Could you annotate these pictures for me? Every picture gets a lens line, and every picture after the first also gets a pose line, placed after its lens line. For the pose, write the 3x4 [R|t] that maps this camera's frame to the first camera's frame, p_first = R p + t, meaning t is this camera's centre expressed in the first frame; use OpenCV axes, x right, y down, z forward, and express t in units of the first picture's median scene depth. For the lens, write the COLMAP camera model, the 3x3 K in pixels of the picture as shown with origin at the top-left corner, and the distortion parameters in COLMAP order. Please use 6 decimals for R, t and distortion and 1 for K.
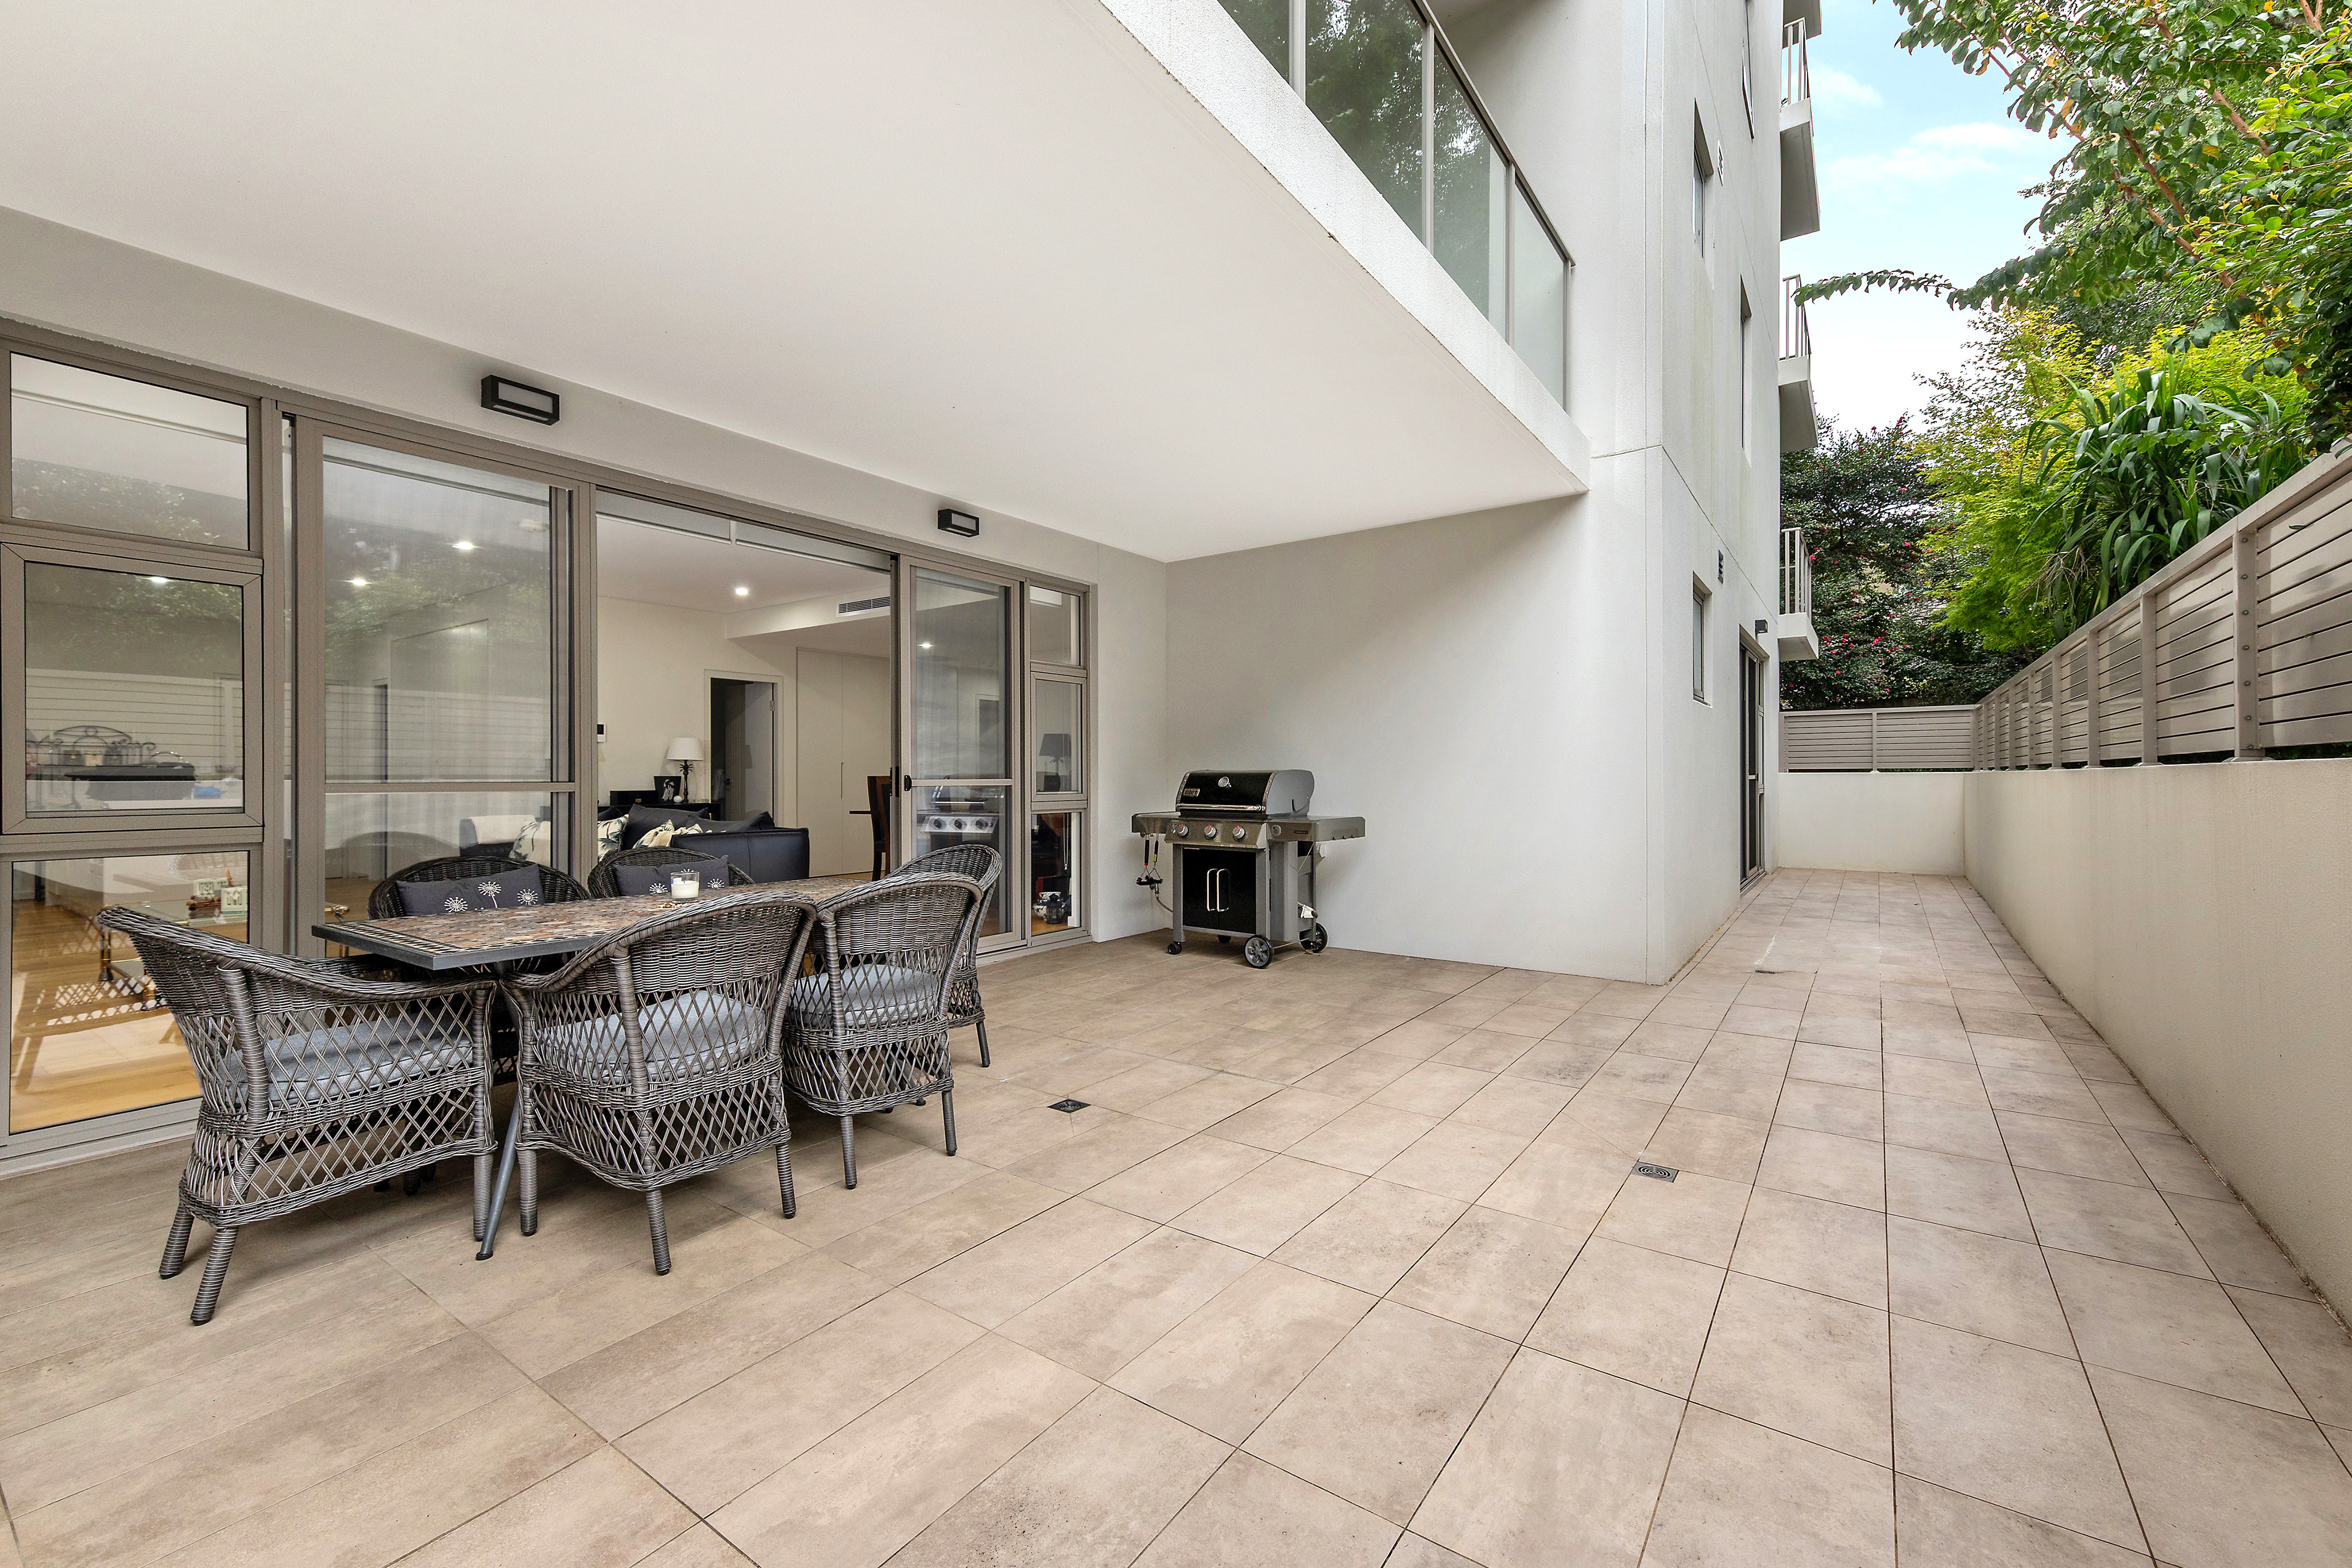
lens RADIAL K [[963.0, 0, 1180.9], [0, 963.0, 784.1], [0, 0, 1]] dist [0.003001, 0.000154]
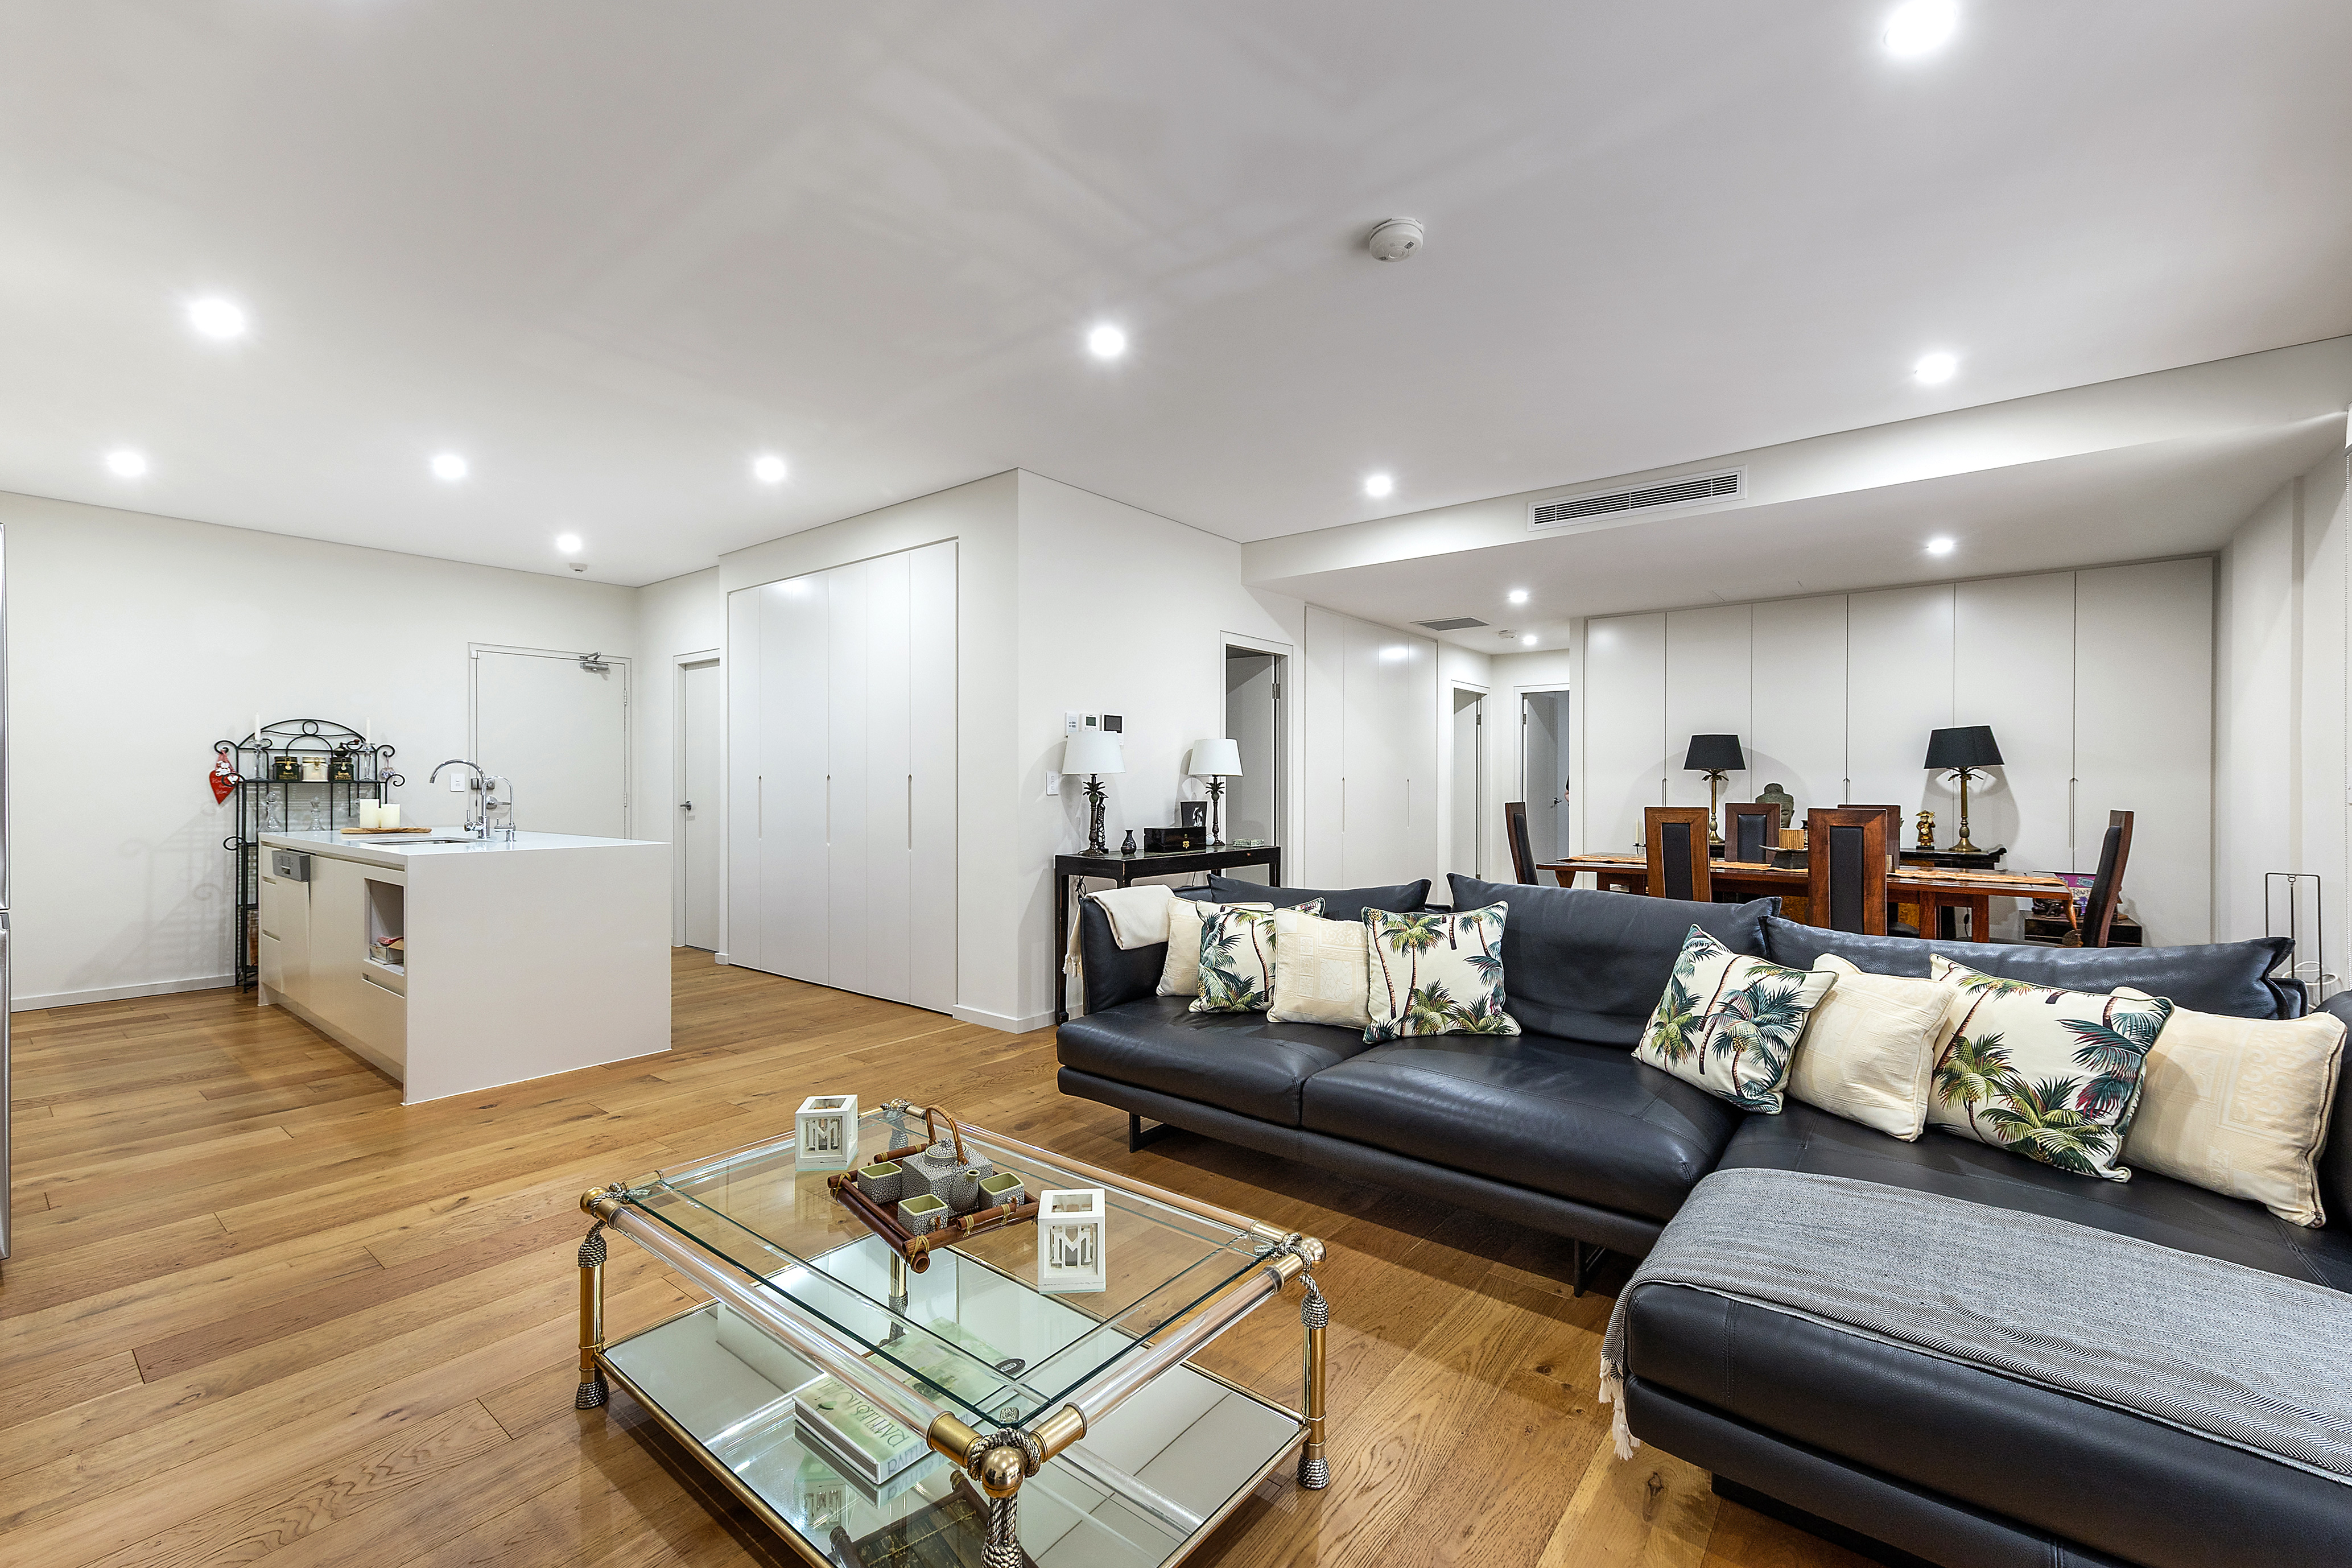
lens RADIAL K [[963.0, 0, 1170.4], [0, 963.0, 782.7], [0, 0, 1]] dist [0.003001, 0.000154]
pose [[0.999088, 0.003186, -0.042582, -0.549204], [-0.003489, 0.999969, -0.007051, -0.016202], [0.042558, 0.007193, 0.999068, 0.407931]]
